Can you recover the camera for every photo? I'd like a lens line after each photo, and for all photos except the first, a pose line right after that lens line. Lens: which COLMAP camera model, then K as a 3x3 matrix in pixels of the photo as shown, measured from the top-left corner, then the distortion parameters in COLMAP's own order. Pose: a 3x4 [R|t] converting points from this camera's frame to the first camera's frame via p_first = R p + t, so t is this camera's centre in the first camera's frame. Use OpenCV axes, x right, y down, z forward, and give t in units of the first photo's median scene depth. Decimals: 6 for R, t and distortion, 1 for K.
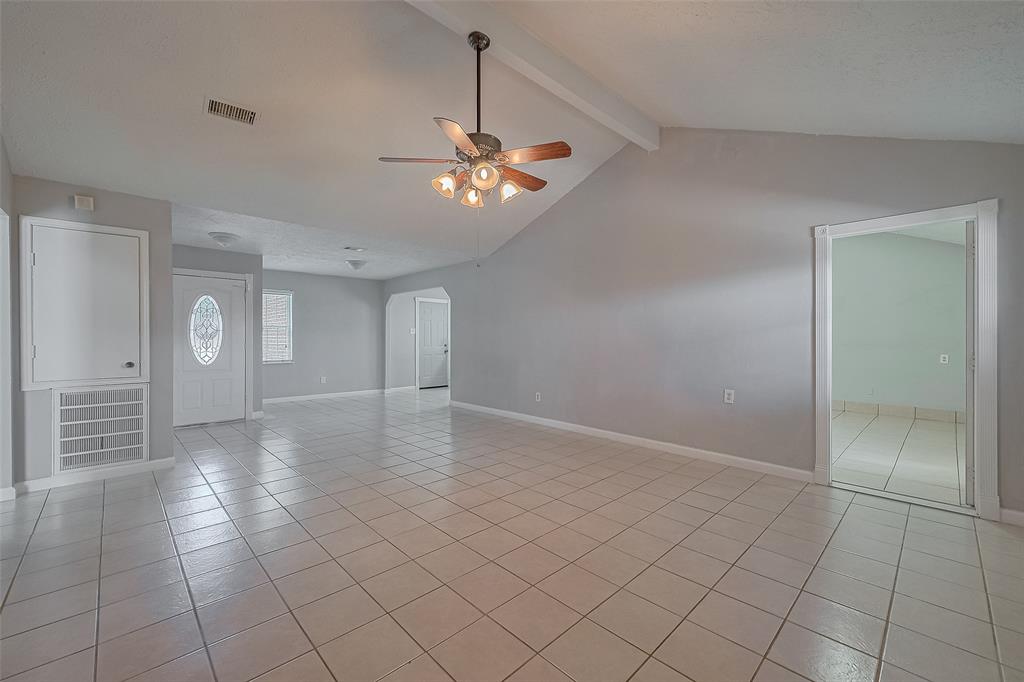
lens RADIAL K [[414.1, 0, 514.6], [0, 414.1, 339.3], [0, 0, 1]] dist [-0.002622, 0.000499]
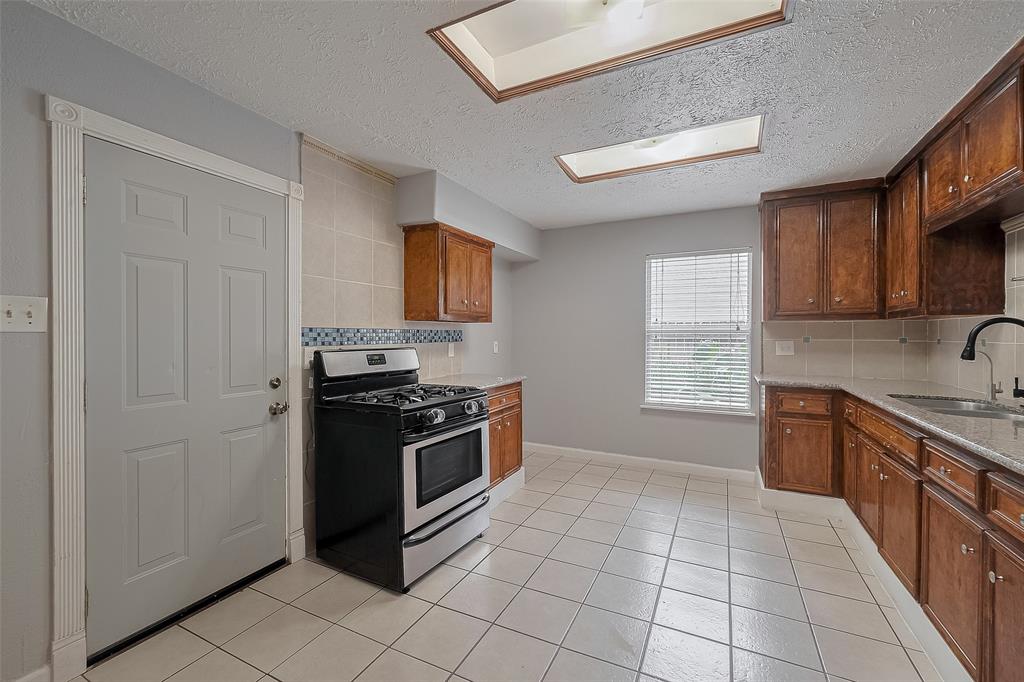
lens RADIAL K [[414.1, 0, 511.2], [0, 414.1, 335.1], [0, 0, 1]] dist [-0.002622, 0.000499]
pose [[0.945144, -0.000423, 0.326654, -0.133174], [0.001112, 0.999998, -0.001925, -0.011866], [-0.326652, 0.002183, 0.945142, 0.834463]]
